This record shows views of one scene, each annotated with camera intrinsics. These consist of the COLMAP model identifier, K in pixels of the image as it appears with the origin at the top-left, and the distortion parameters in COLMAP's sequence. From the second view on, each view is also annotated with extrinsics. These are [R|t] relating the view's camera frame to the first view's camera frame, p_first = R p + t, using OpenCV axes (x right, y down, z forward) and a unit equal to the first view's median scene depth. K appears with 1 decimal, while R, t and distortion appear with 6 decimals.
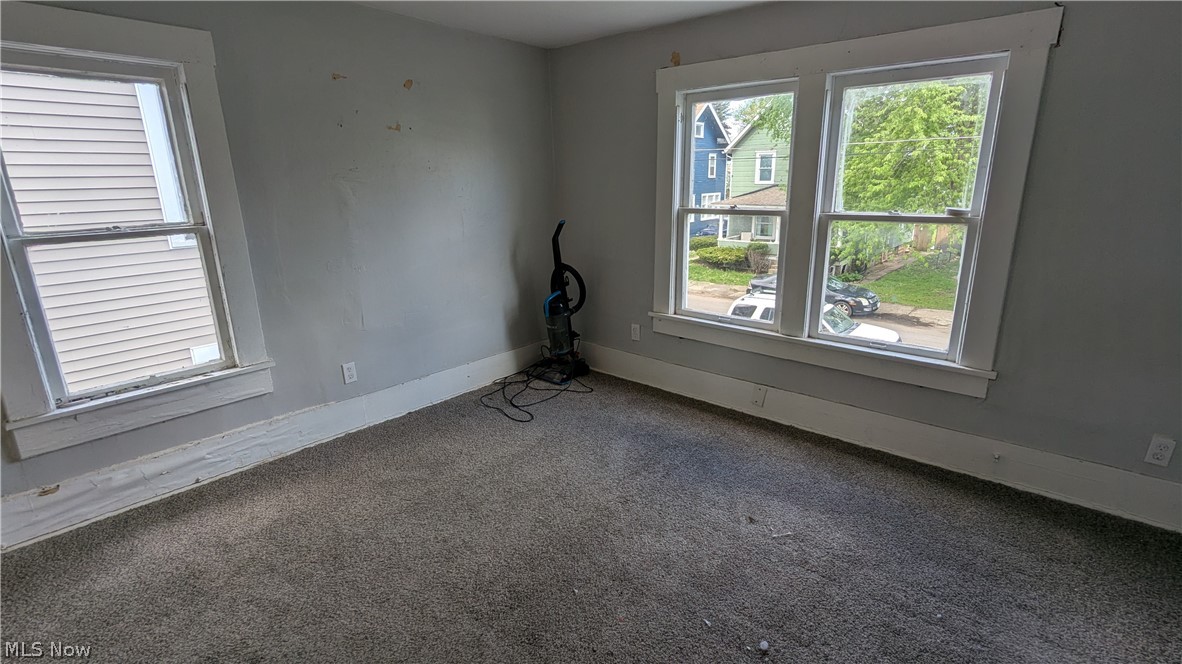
lens RADIAL K [[556.7, 0, 591.0], [0, 556.7, 332.0], [0, 0, 1]] dist [-0.001301, -0.000298]
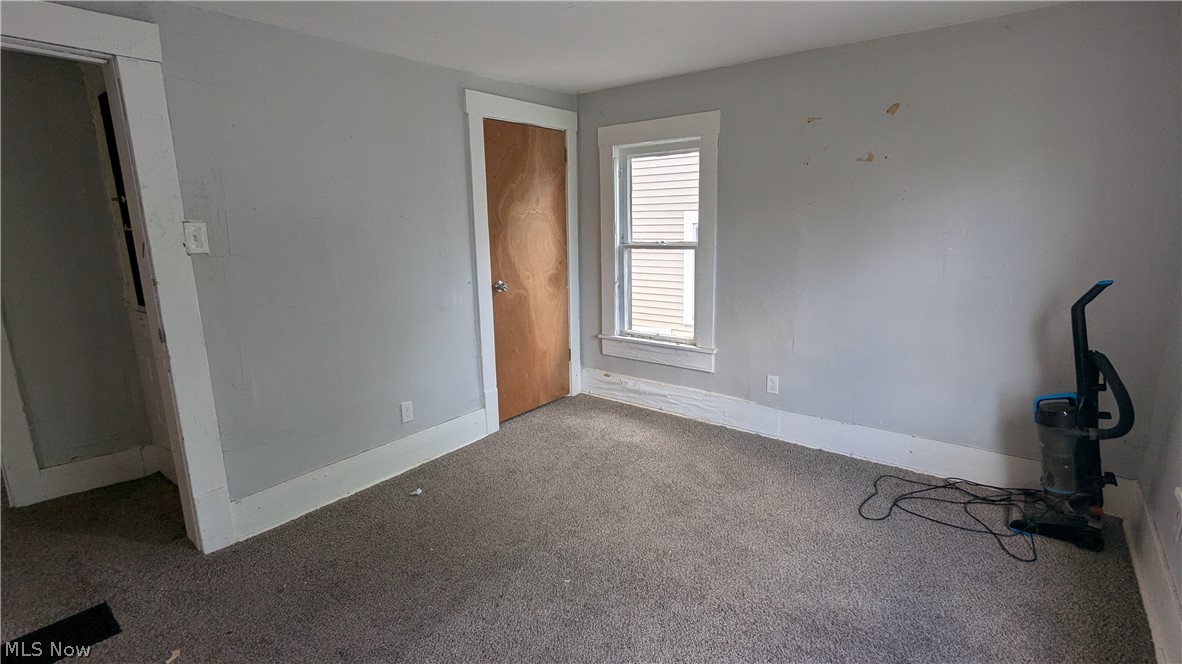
lens RADIAL K [[556.7, 0, 591.0], [0, 556.7, 332.0], [0, 0, 1]] dist [-0.001301, -0.000298]
pose [[0.045770, 0.217402, -0.975008, 0.678849], [-0.244961, 0.948674, 0.200031, -0.177462], [0.968452, 0.229684, 0.096676, 0.573342]]
